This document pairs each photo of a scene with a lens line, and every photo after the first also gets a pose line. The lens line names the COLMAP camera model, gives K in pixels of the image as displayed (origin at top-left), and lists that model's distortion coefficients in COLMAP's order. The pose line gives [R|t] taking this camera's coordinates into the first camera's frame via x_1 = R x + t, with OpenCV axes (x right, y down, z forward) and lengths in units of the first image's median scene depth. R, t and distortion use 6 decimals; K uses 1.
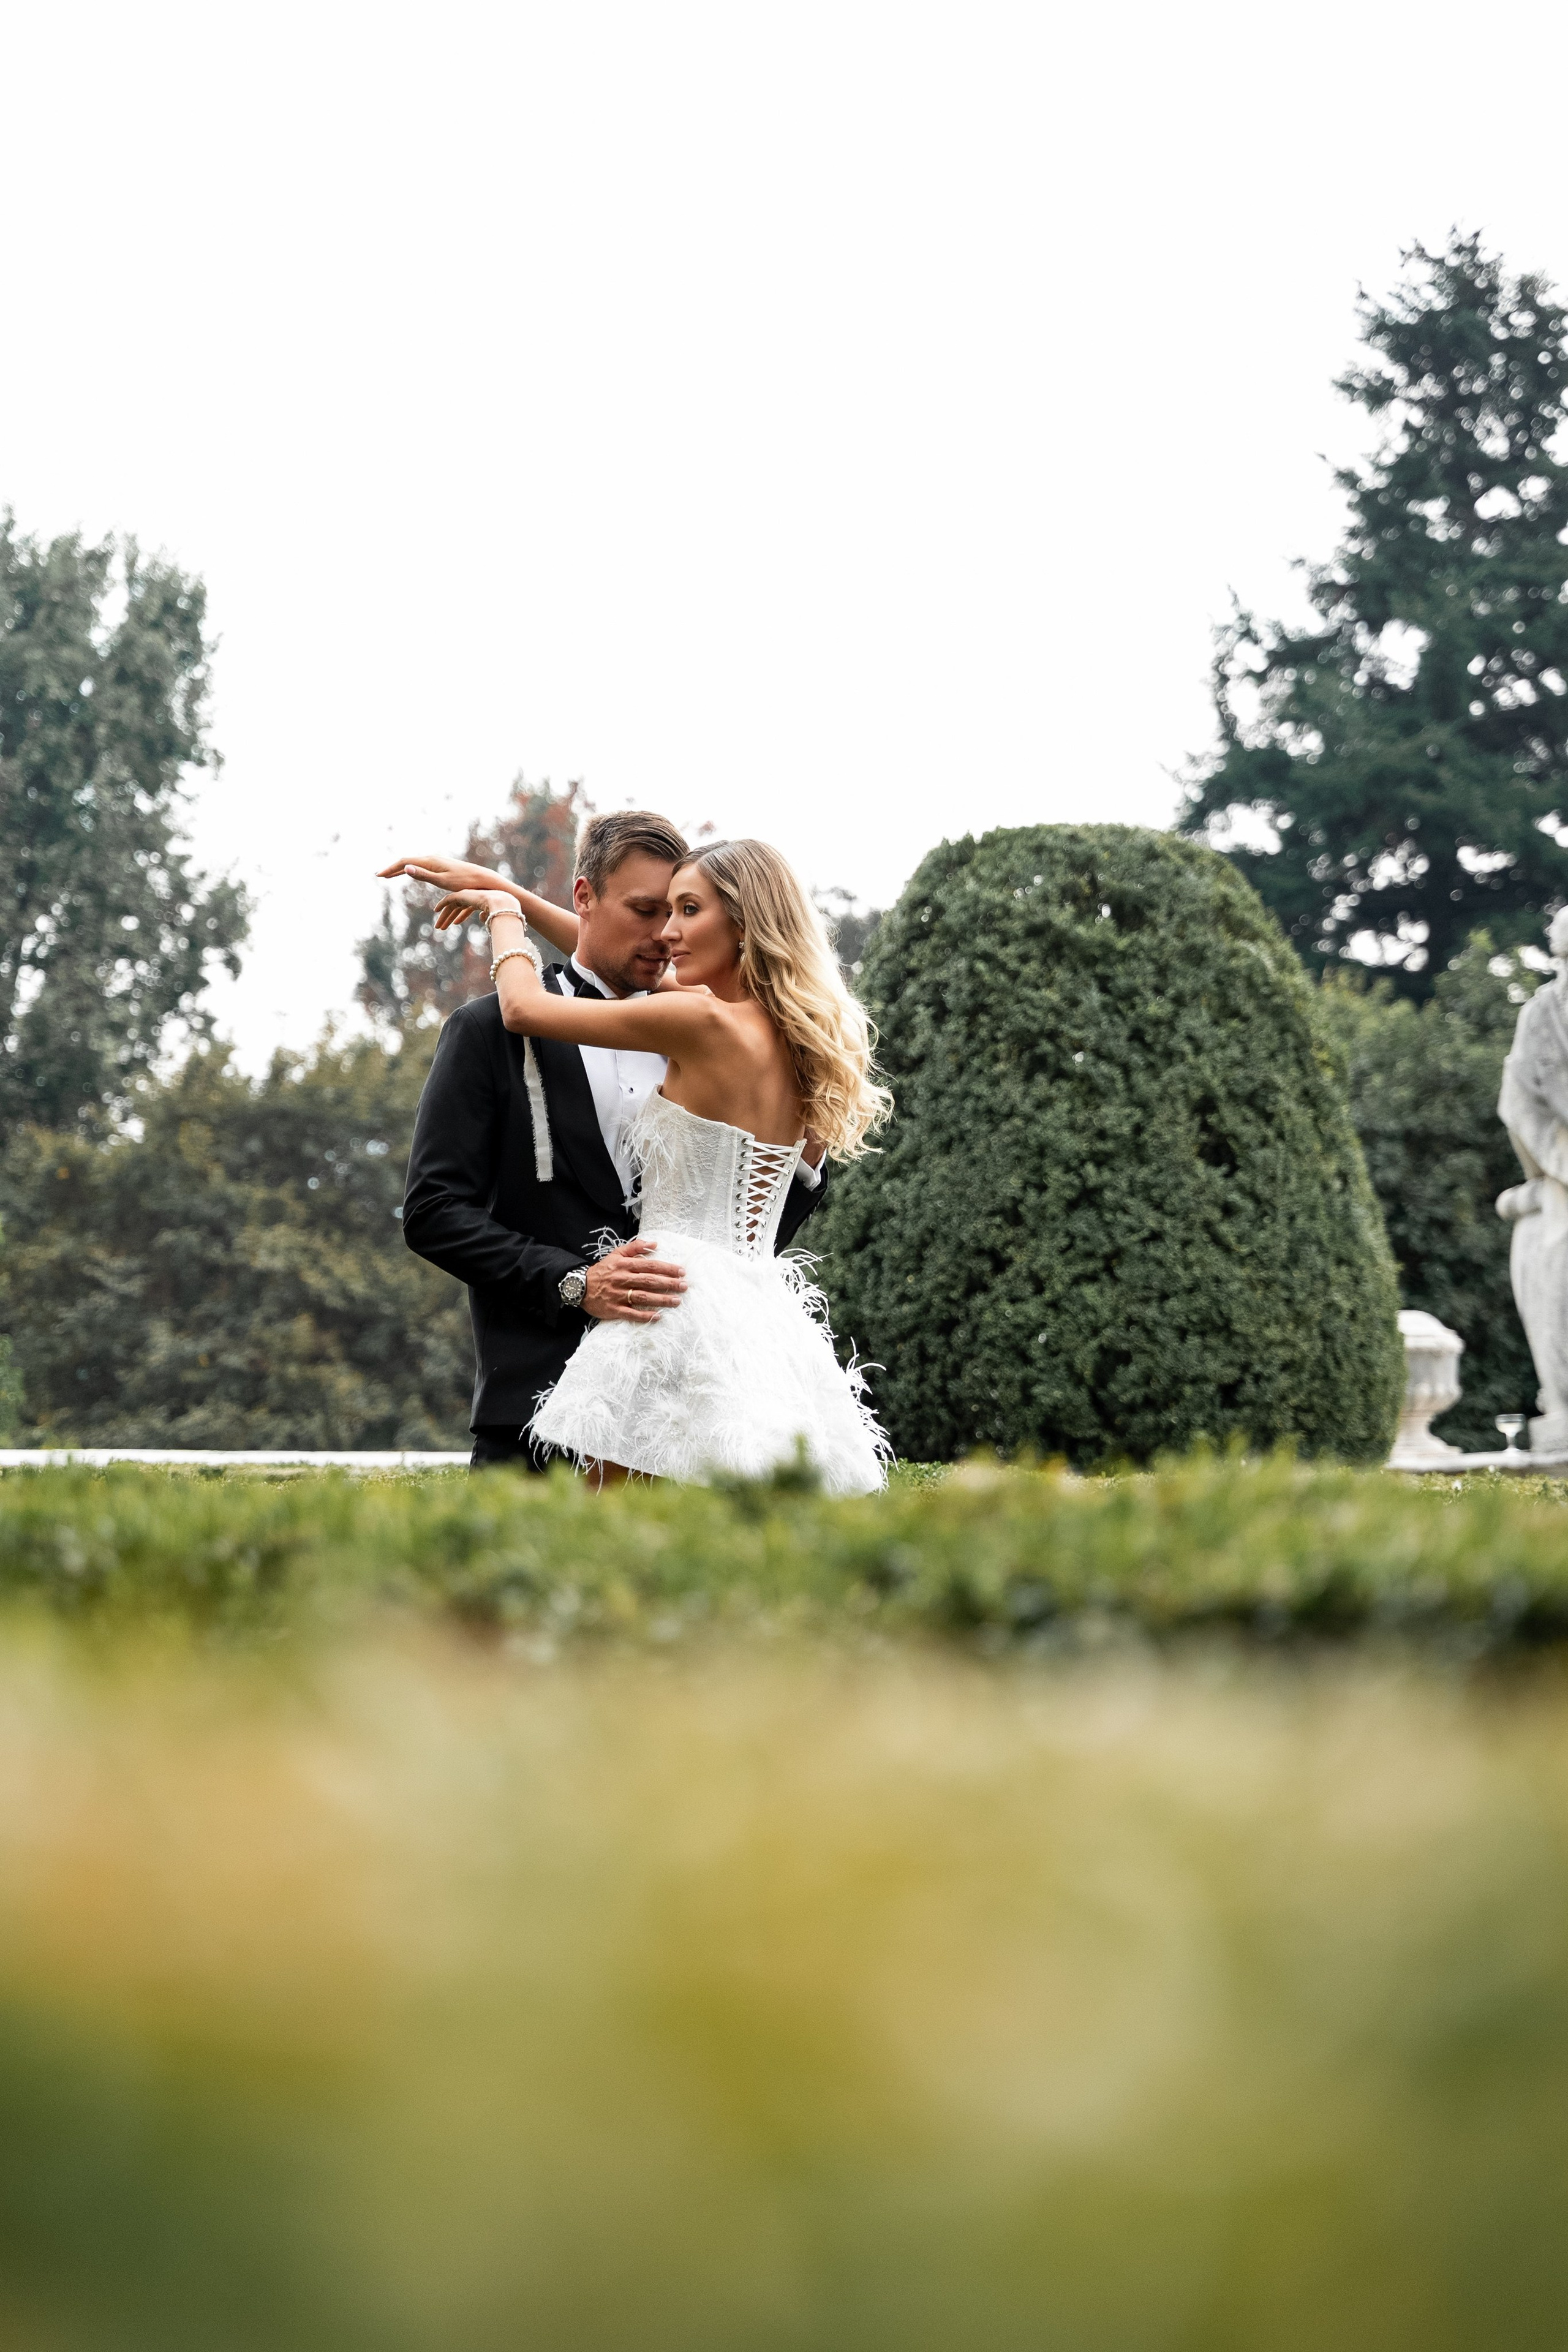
lens RADIAL K [[4754.7, 0, 814.6], [0, 4754.7, 1171.9], [0, 0, 1]] dist [0.028178, 0.000000]
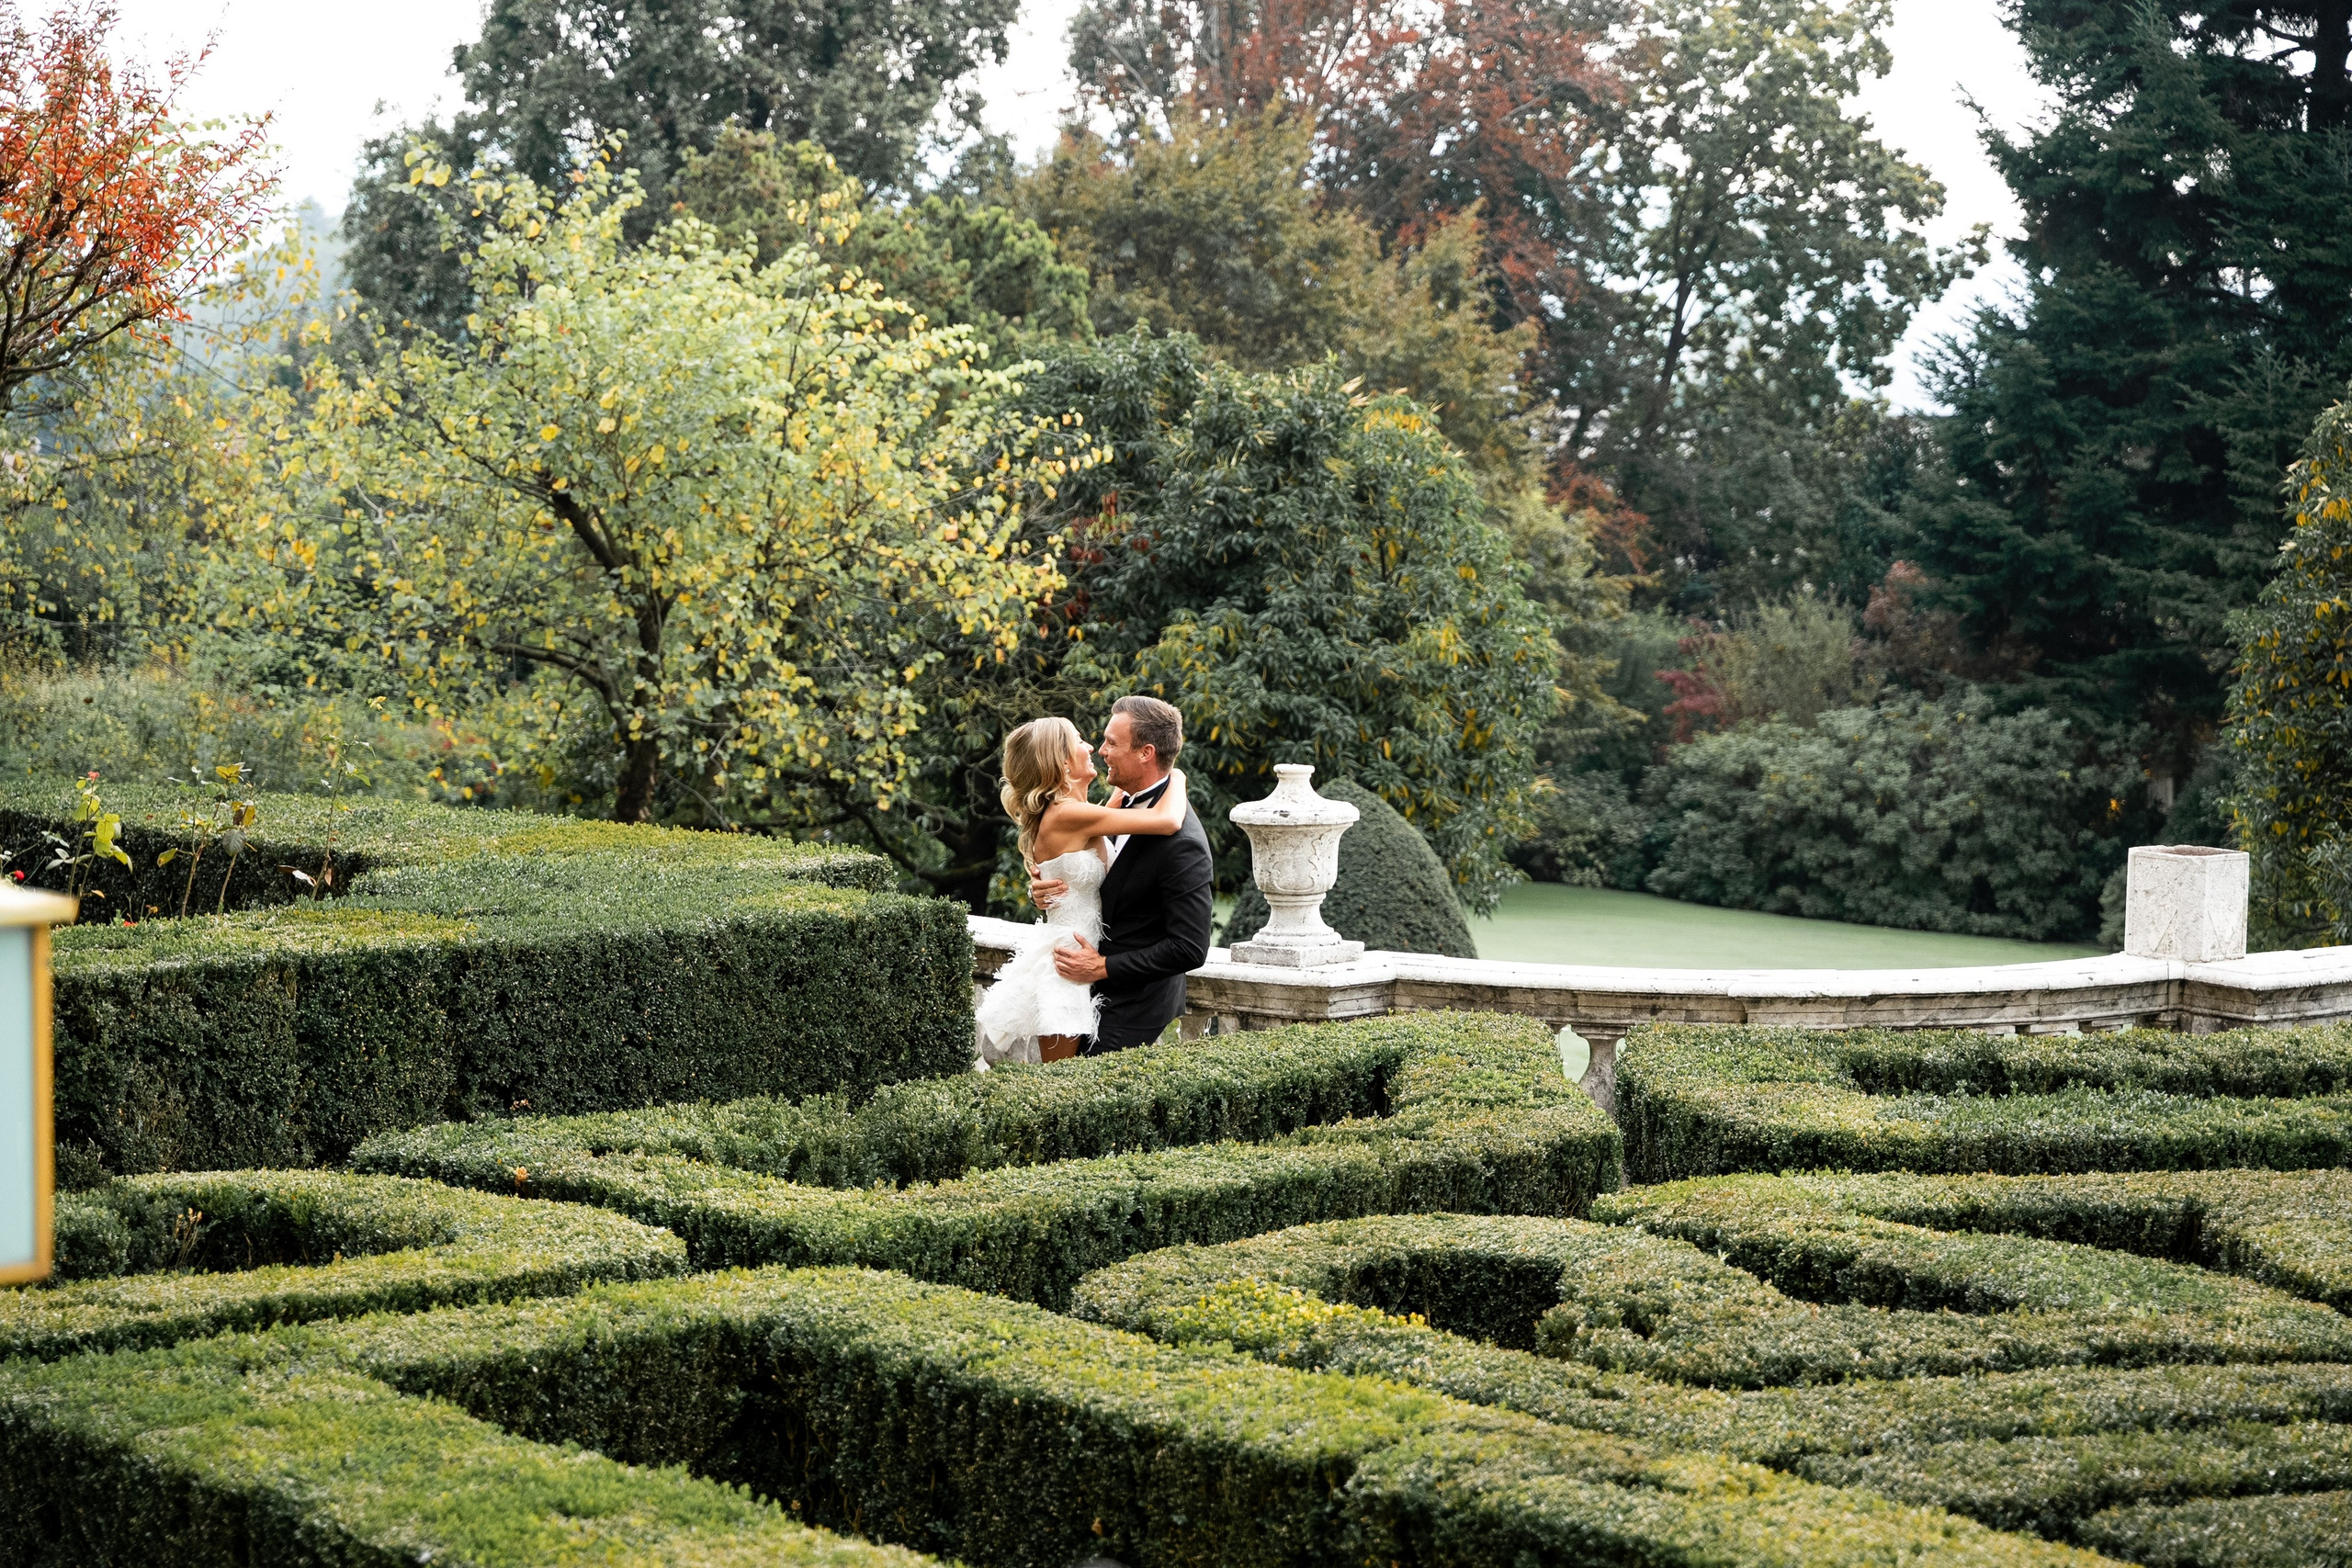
lens RADIAL K [[4565.2, 0, 1179.5], [0, 4565.2, 791.3], [0, 0, 1]] dist [0.041405, 0.000000]
pose [[0.999234, 0.003191, 0.039001, -0.134938], [-0.008287, 0.991321, 0.131200, -0.017598], [-0.038244, -0.131423, 0.990588, 0.073833]]
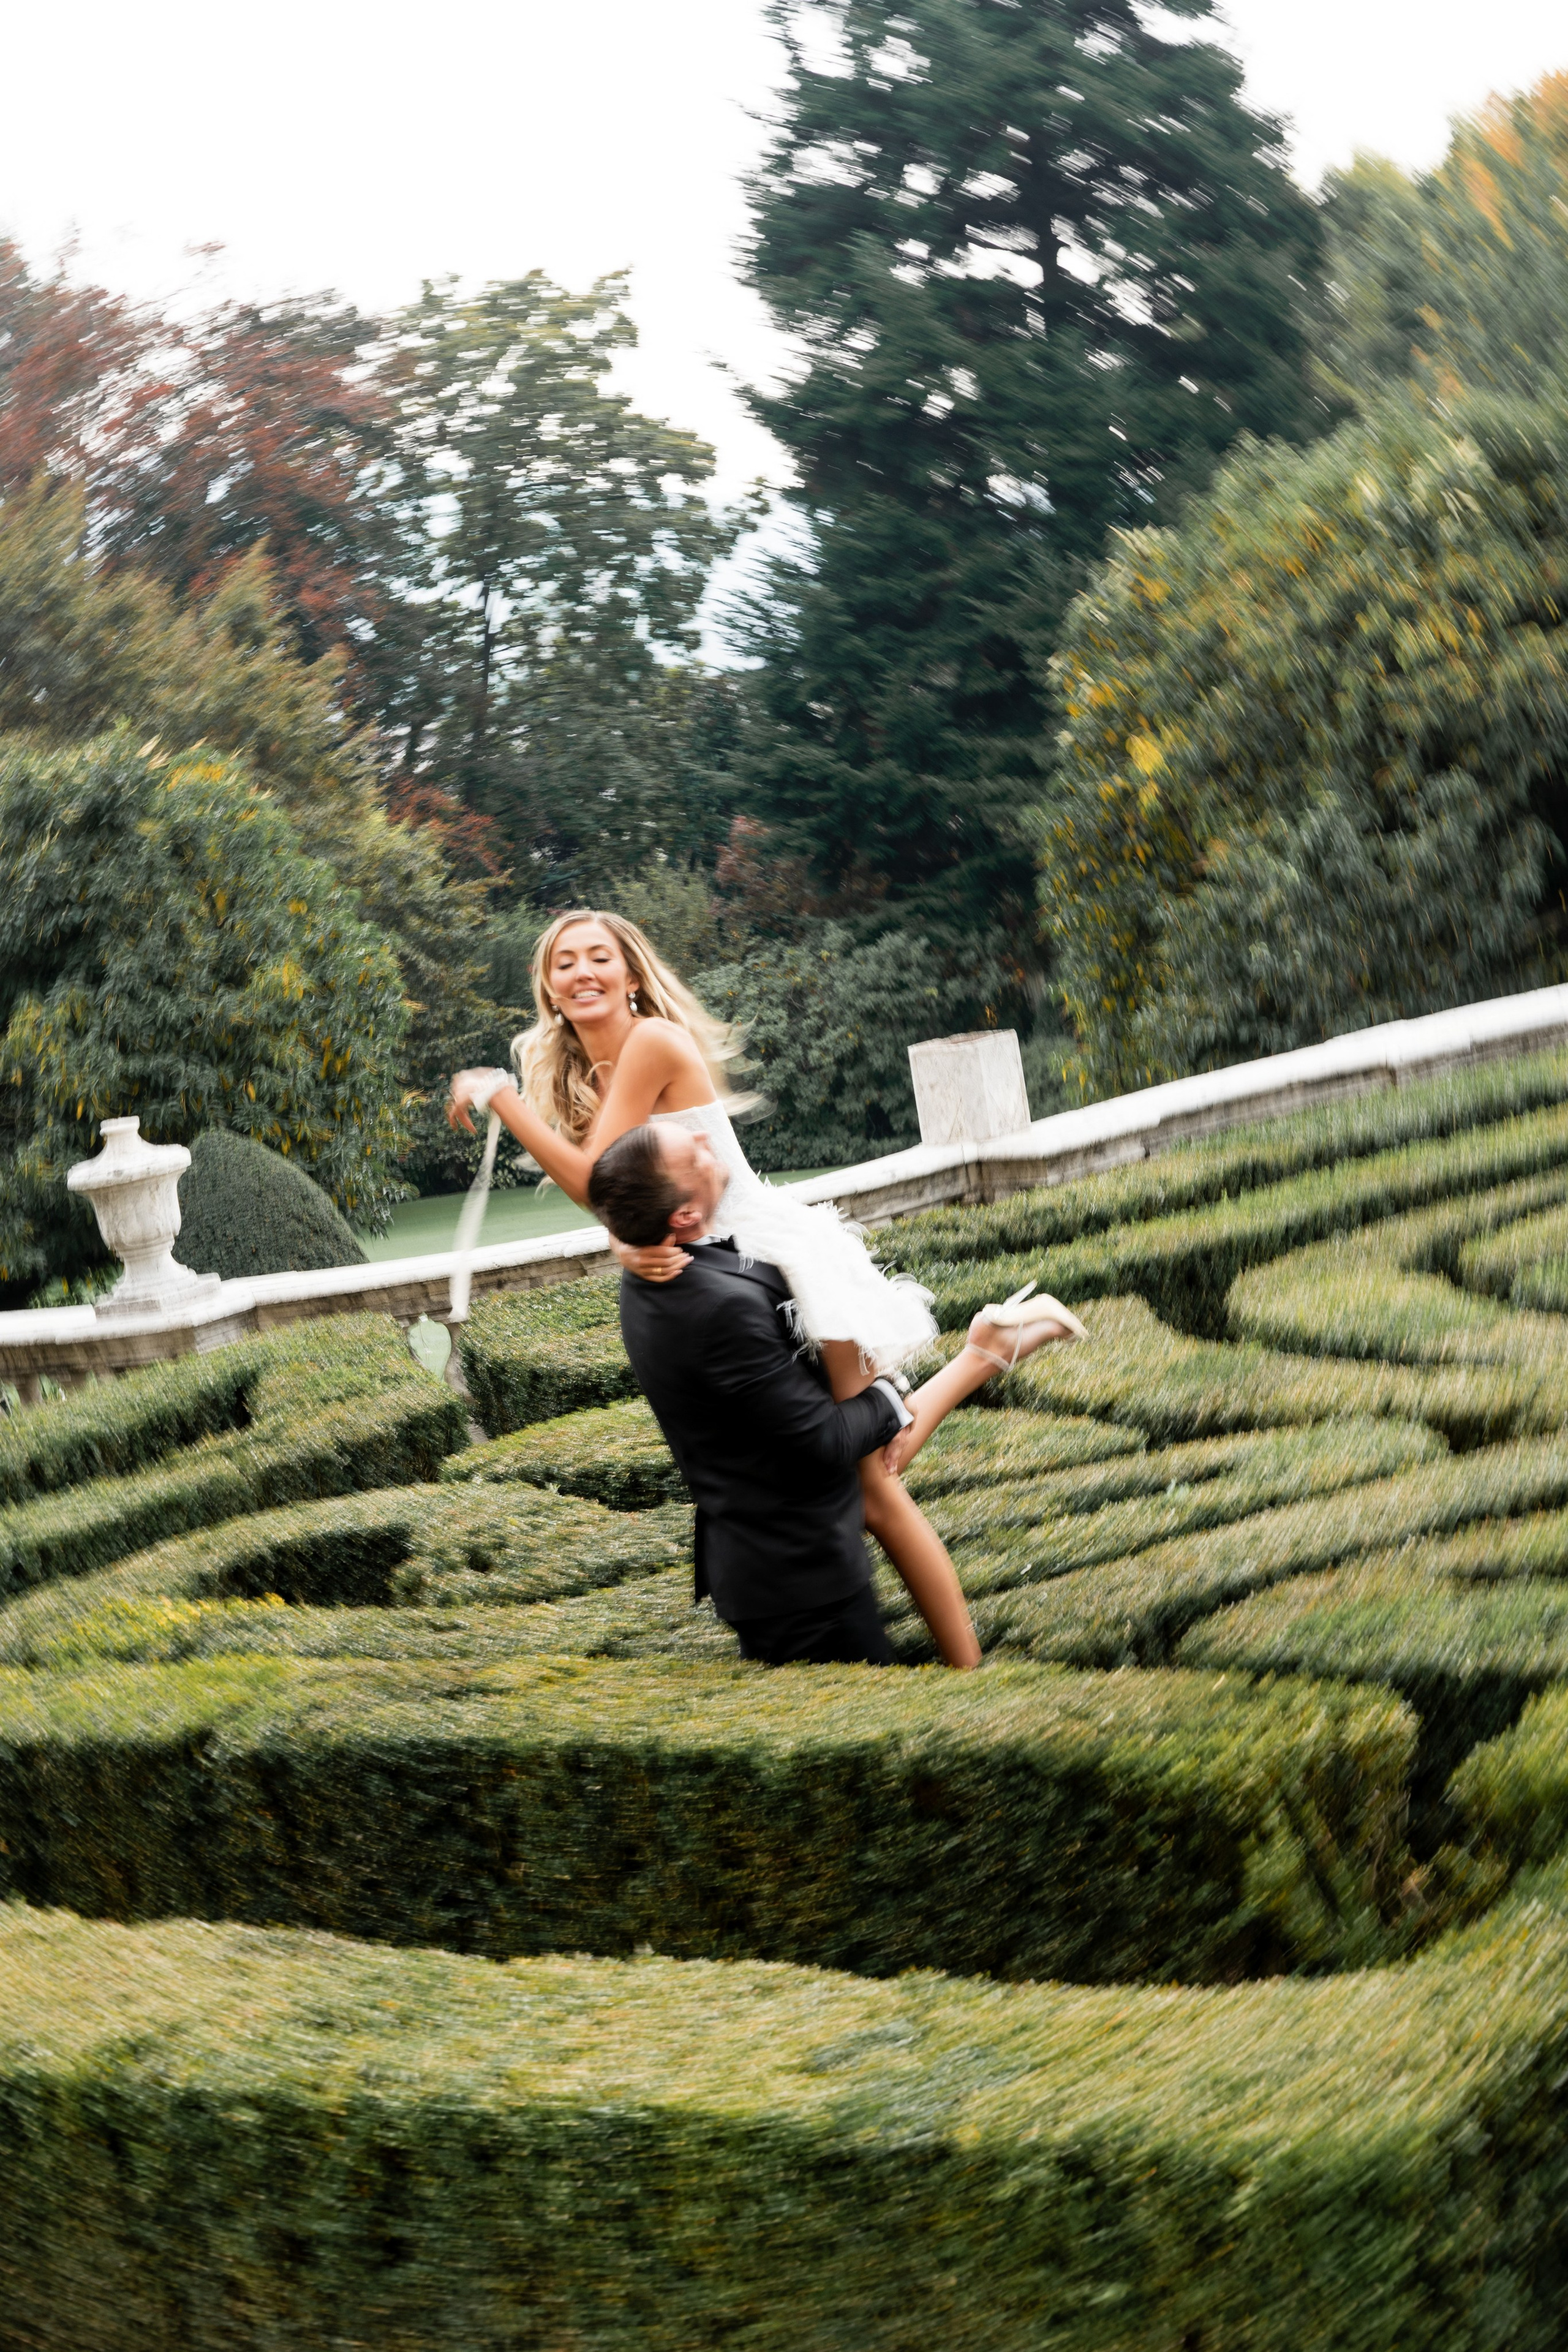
lens RADIAL K [[4565.7, 0, 816.7], [0, 4565.7, 1169.6], [0, 0, 1]] dist [0.041405, 0.000000]
pose [[0.962948, -0.191315, 0.190080, -0.131428], [0.162594, 0.974157, 0.156783, -0.018000], [-0.215163, -0.120068, 0.969169, 0.062497]]
